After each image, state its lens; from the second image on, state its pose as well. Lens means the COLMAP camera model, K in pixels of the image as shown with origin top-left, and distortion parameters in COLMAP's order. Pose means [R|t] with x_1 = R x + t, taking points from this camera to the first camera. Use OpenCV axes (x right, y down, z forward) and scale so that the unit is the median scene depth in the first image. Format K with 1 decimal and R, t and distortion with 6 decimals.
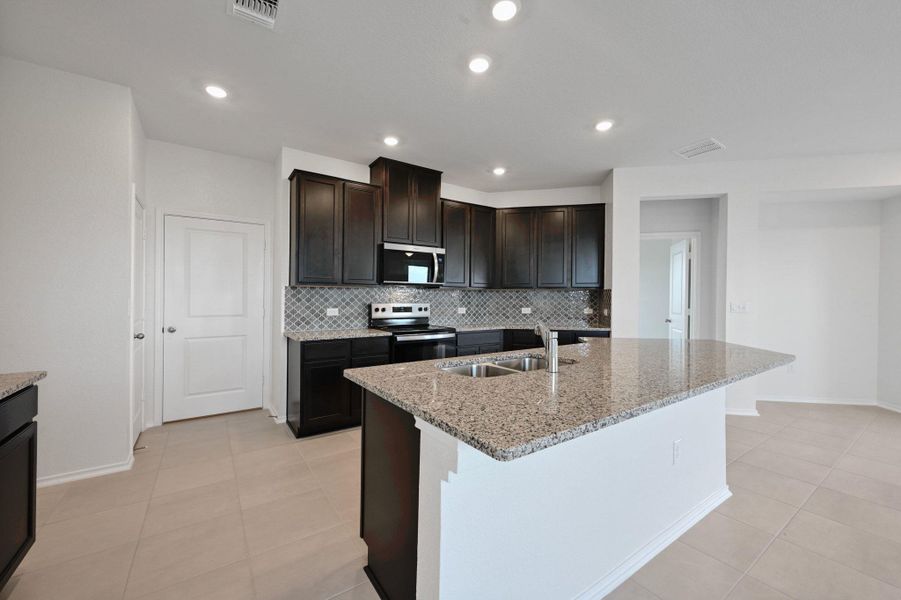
lens RADIAL K [[353.1, 0, 447.6], [0, 353.1, 299.0], [0, 0, 1]] dist [-0.007784, 0.000060]
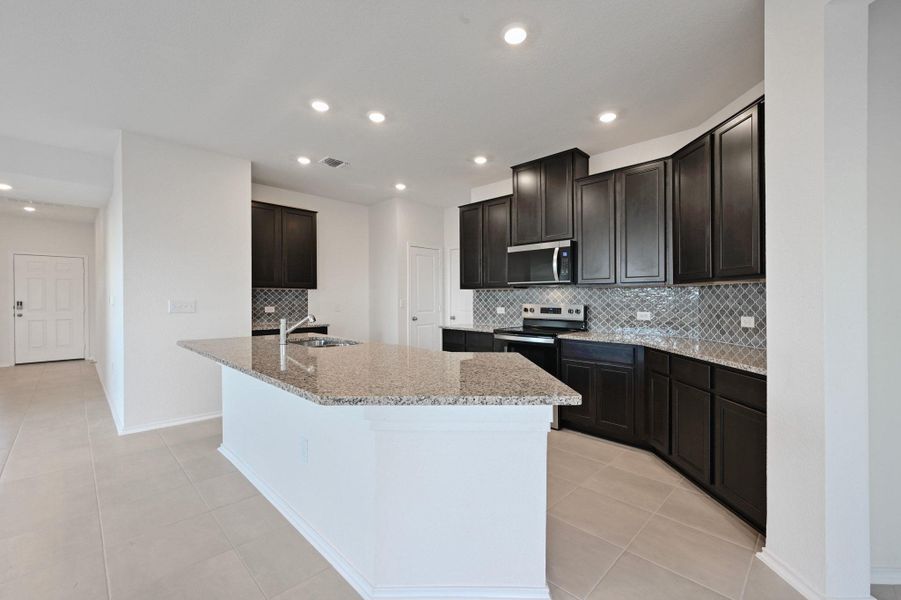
lens RADIAL K [[373.4, 0, 446.9], [0, 373.4, 298.6], [0, 0, 1]] dist [-0.001004, 0.000020]
pose [[0.191962, -0.002543, -0.981399, 0.811848], [-0.001470, 0.999995, -0.002879, 0.000827], [0.981401, 0.001995, 0.191958, 0.542367]]
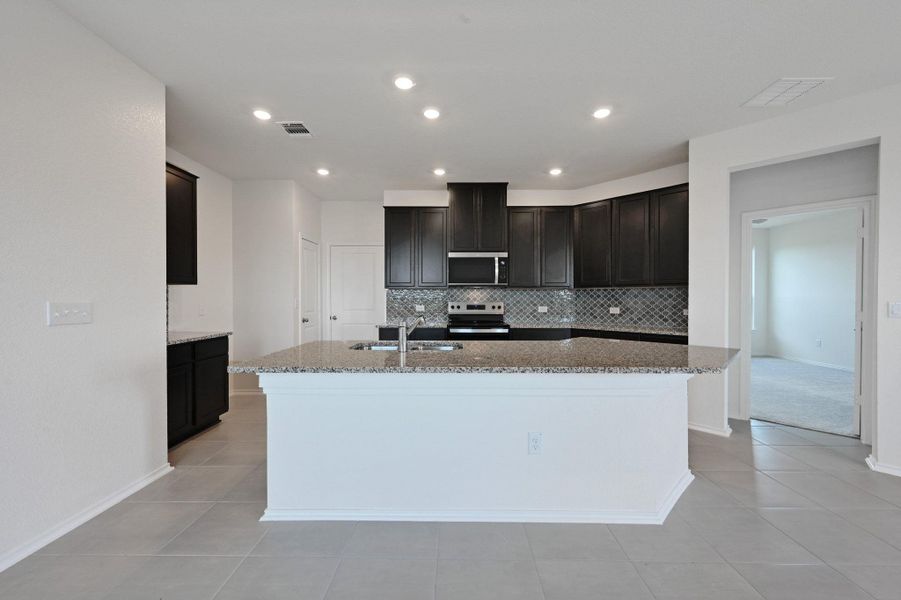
lens RADIAL K [[353.1, 0, 447.6], [0, 353.1, 299.0], [0, 0, 1]] dist [-0.007784, 0.000060]
pose [[0.816407, -0.000626, -0.577477, 0.474741], [0.002211, 0.999995, 0.002042, 0.000090], [0.577473, -0.002944, 0.816404, -0.004505]]
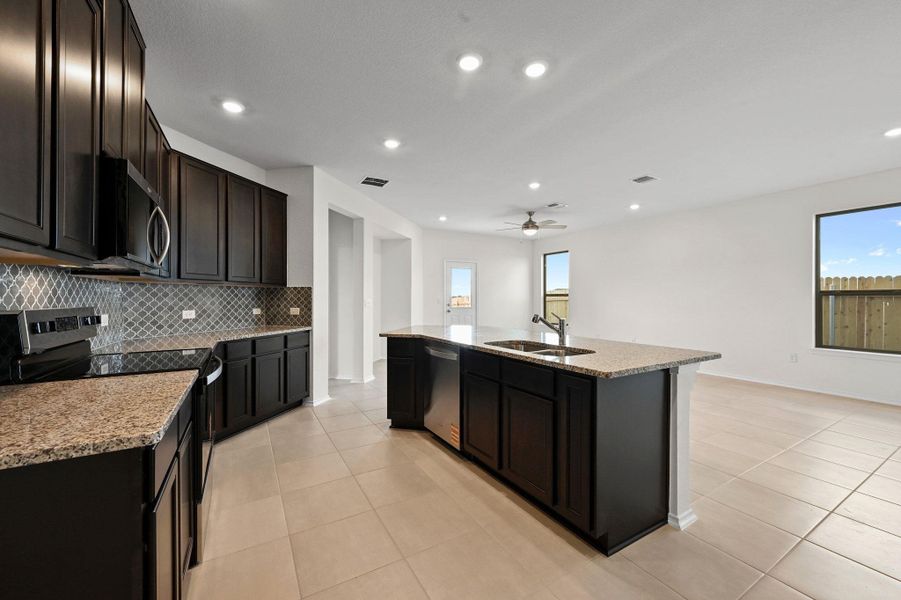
lens RADIAL K [[353.1, 0, 447.6], [0, 353.1, 299.0], [0, 0, 1]] dist [-0.007784, 0.000060]
pose [[0.062480, -0.004575, 0.998036, -0.505132], [-0.001501, 0.999988, 0.004678, -0.001007], [-0.998045, -0.001791, 0.062473, 0.546535]]
